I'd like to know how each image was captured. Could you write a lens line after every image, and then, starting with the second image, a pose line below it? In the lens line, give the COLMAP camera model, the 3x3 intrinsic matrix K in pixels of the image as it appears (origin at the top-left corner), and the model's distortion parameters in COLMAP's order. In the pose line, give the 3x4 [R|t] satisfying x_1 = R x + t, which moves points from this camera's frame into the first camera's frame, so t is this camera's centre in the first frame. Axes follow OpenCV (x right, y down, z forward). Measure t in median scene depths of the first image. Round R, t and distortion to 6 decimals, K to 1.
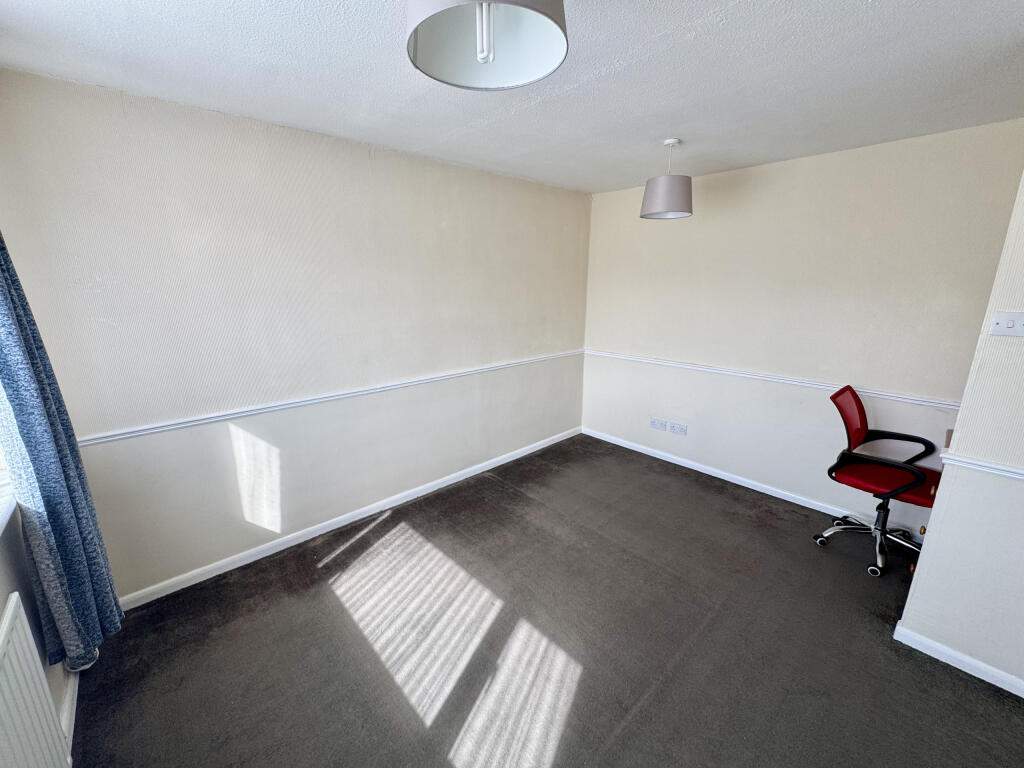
lens RADIAL K [[407.6, 0, 510.8], [0, 407.6, 378.8], [0, 0, 1]] dist [-0.002036, 0.000109]
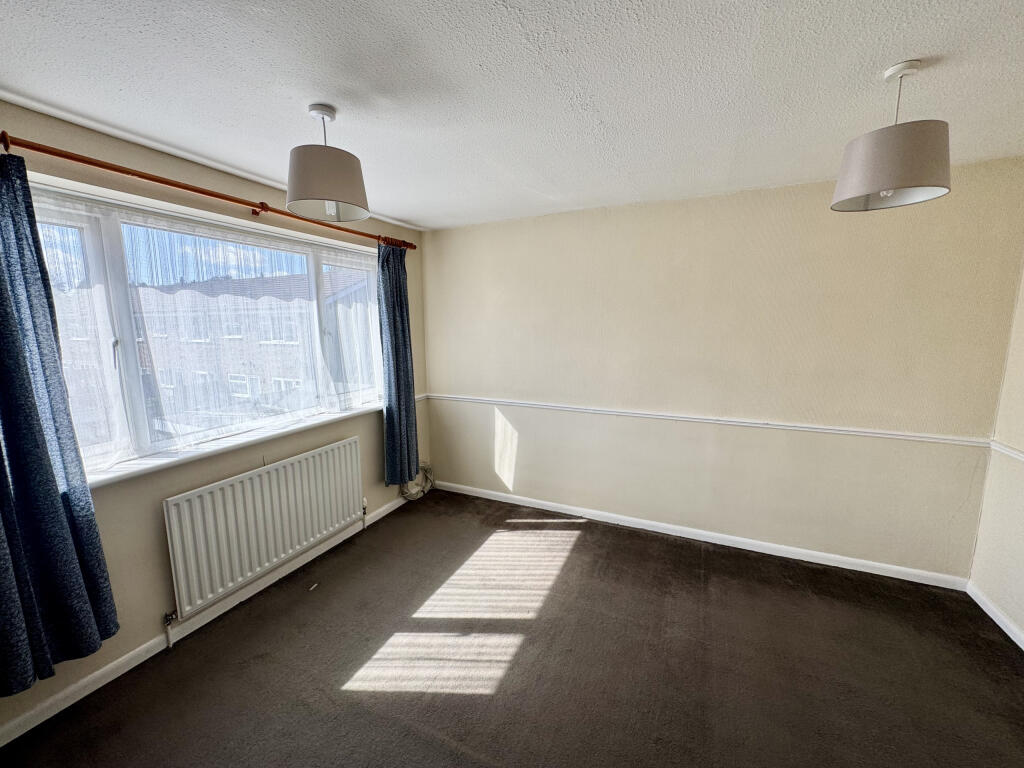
lens RADIAL K [[407.6, 0, 510.0], [0, 407.6, 383.3], [0, 0, 1]] dist [-0.002036, 0.000109]
pose [[0.393859, 0.141539, -0.908208, 0.708323], [-0.207244, 0.976305, 0.062277, -0.083951], [0.895503, 0.163692, 0.413860, 0.346077]]
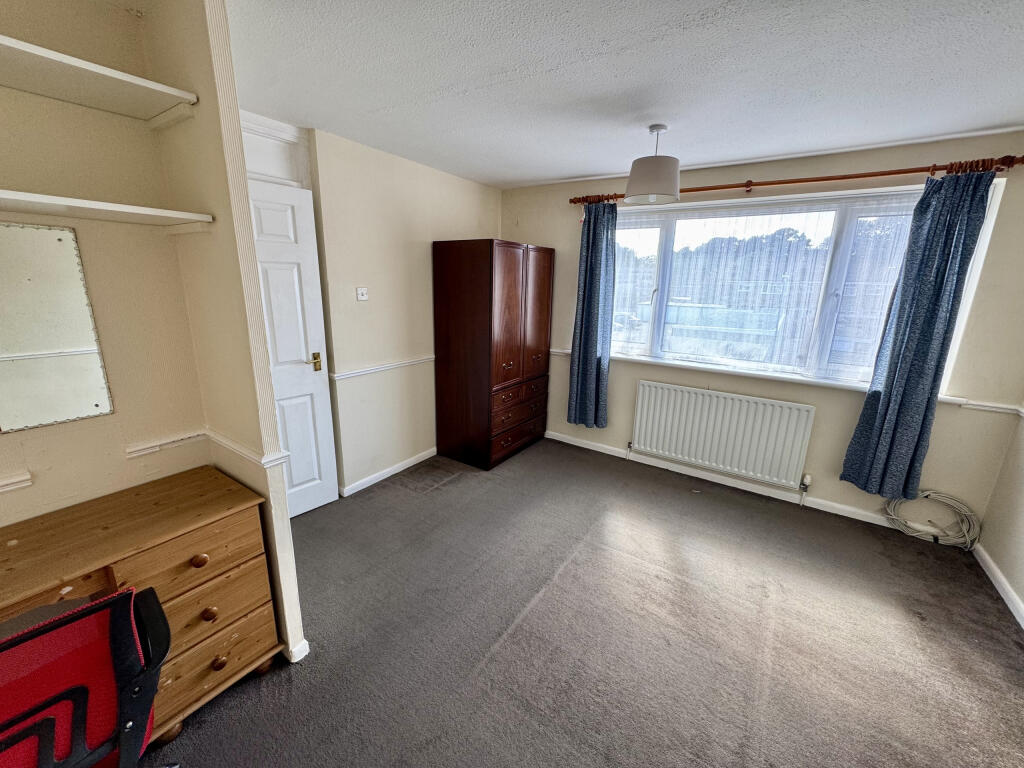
lens RADIAL K [[407.6, 0, 509.7], [0, 407.6, 384.8], [0, 0, 1]] dist [-0.002036, 0.000109]
pose [[-0.968203, 0.047583, -0.245599, 0.540774], [-0.071384, 0.888379, 0.453528, -0.272232], [0.239765, 0.456639, -0.856734, 1.231228]]
